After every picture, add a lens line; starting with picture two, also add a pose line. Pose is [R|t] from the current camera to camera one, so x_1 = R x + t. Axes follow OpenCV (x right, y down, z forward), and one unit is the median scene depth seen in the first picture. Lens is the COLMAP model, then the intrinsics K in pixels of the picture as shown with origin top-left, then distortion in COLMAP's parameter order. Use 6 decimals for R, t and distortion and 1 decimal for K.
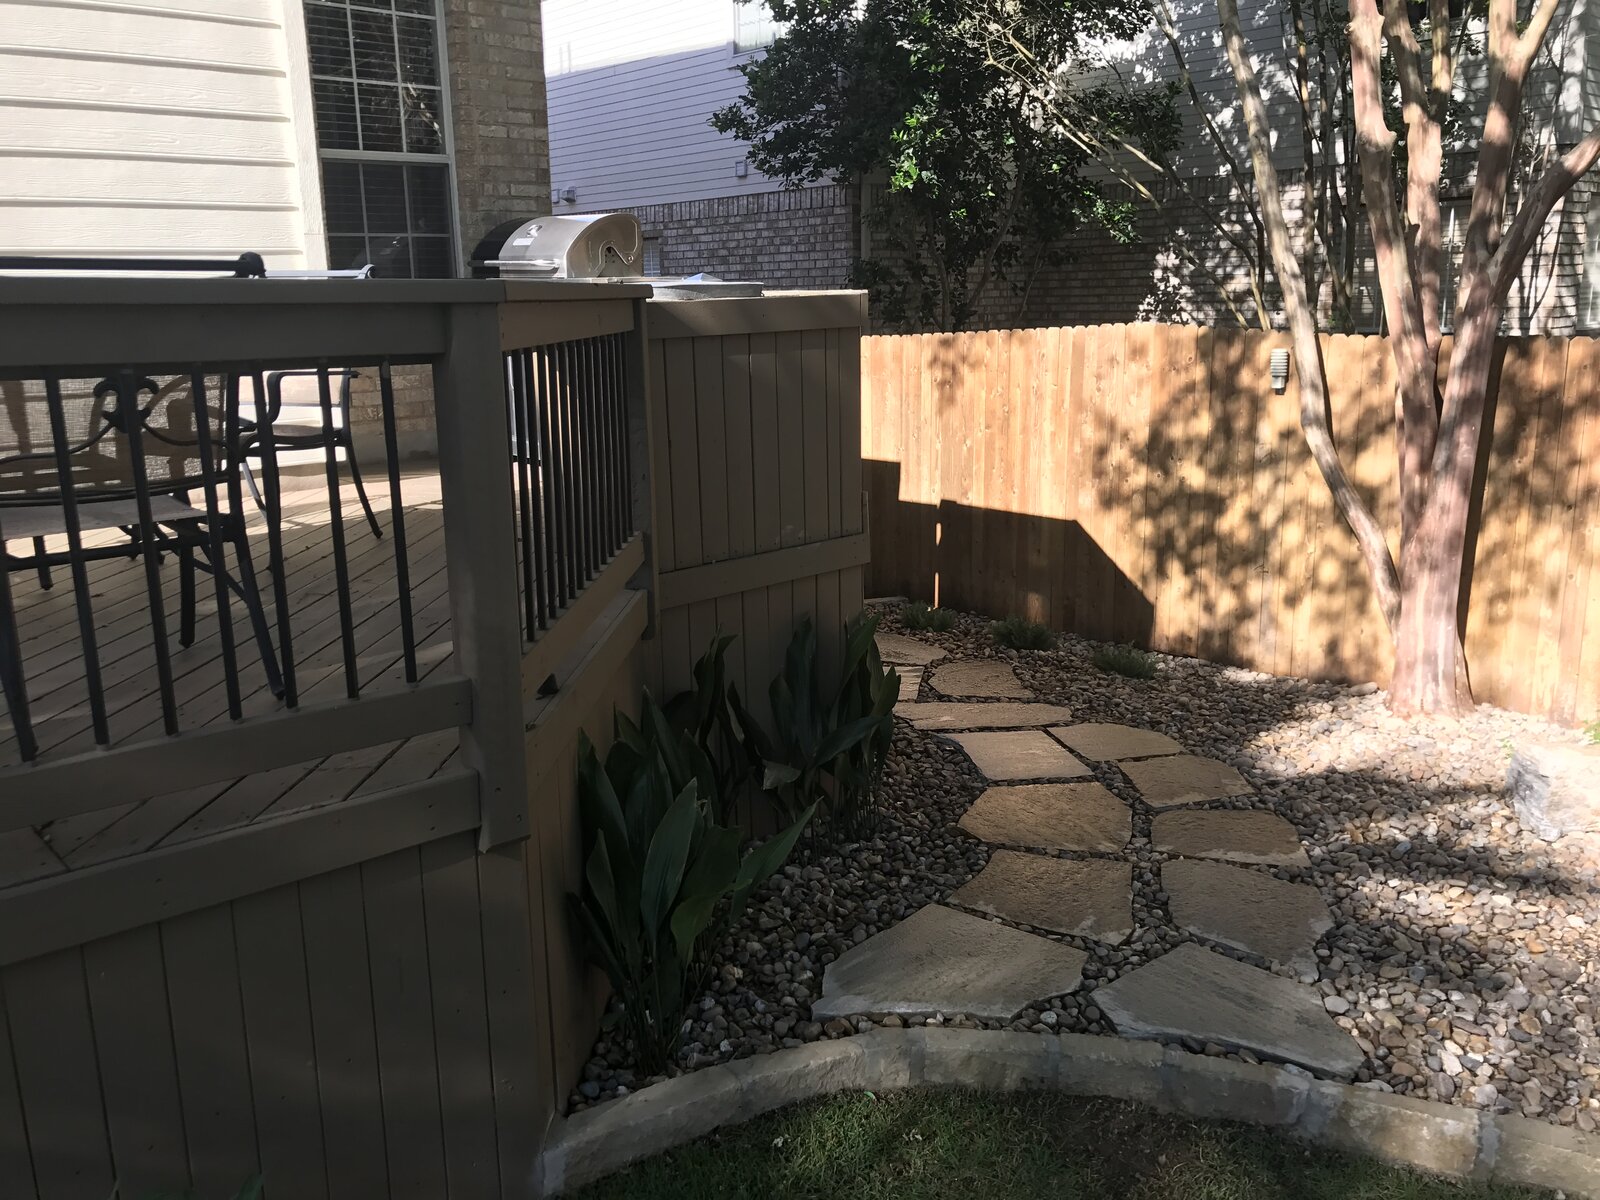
lens RADIAL K [[1303.1, 0, 800.0], [0, 1303.1, 600.0], [0, 0, 1]] dist [0.043988, -0.095998]
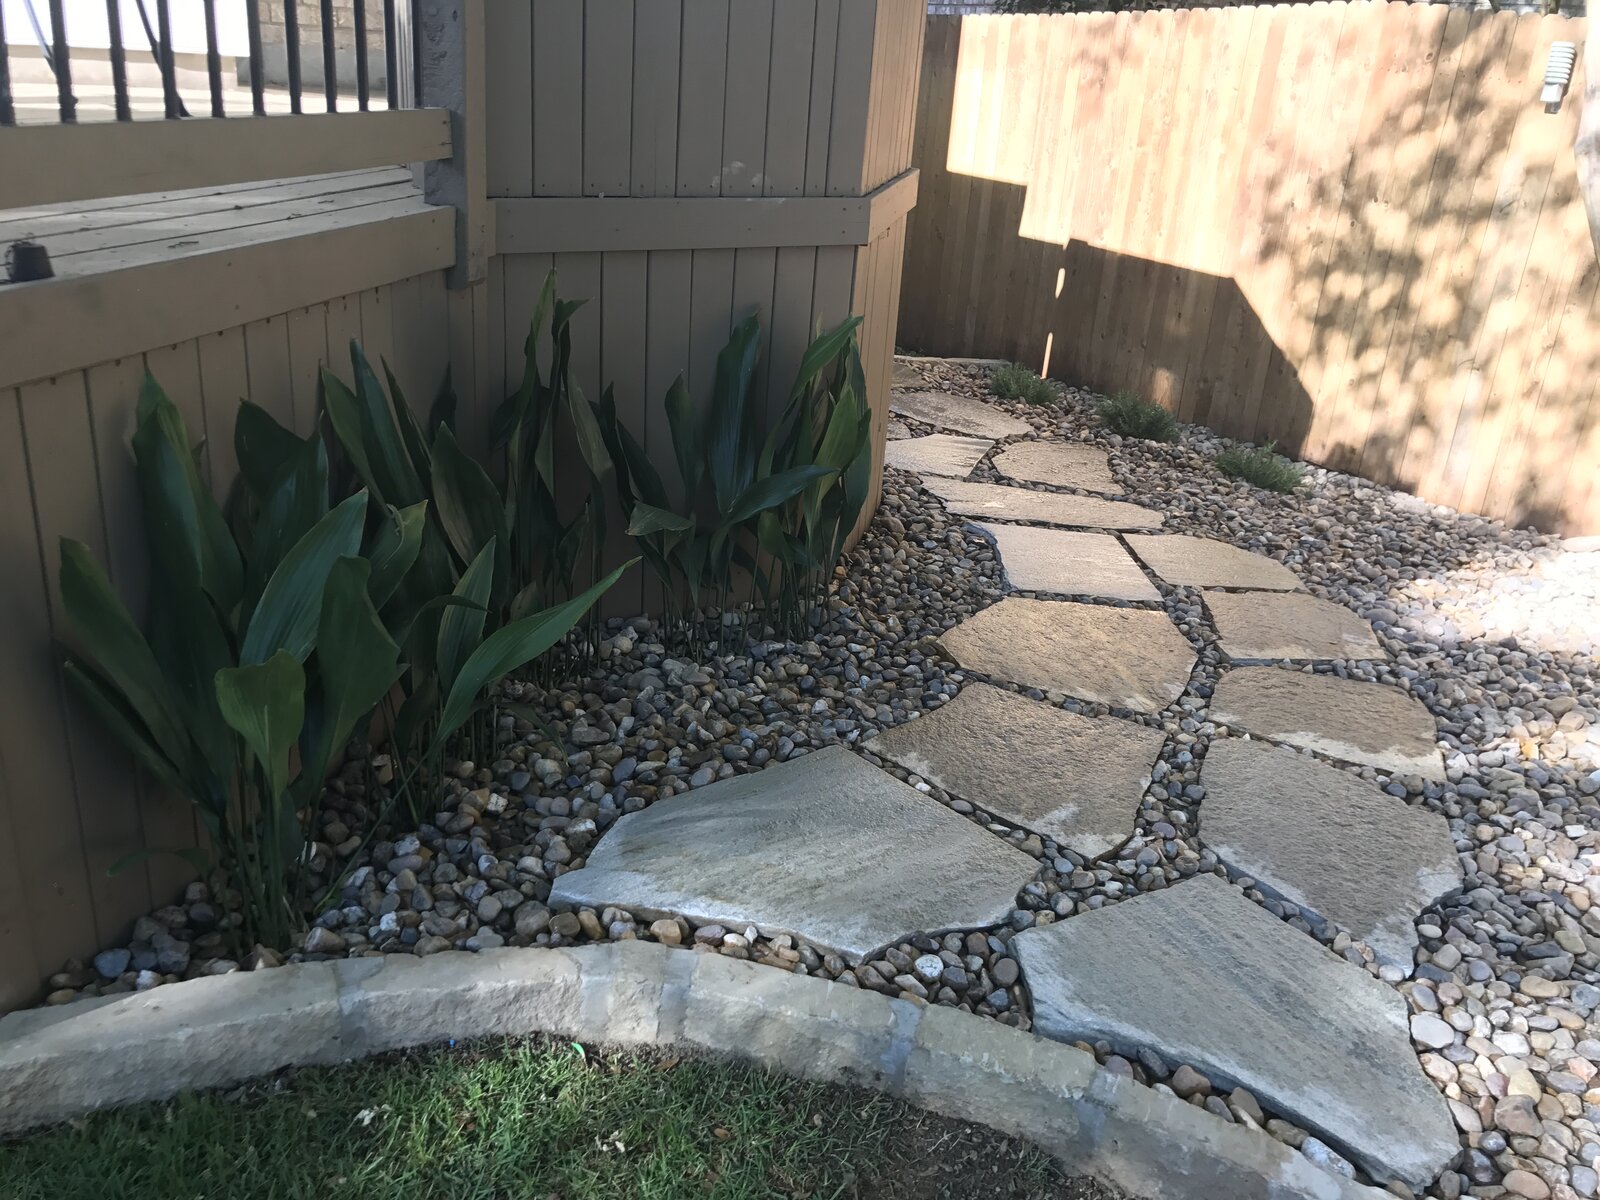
lens RADIAL K [[1293.7, 0, 800.0], [0, 1293.7, 600.0], [0, 0, 1]] dist [0.030250, -0.046346]
pose [[0.981952, 0.148063, -0.117674, 0.135751], [-0.127379, 0.977660, 0.167201, 0.047242], [0.139802, -0.149194, 0.978875, 0.330860]]
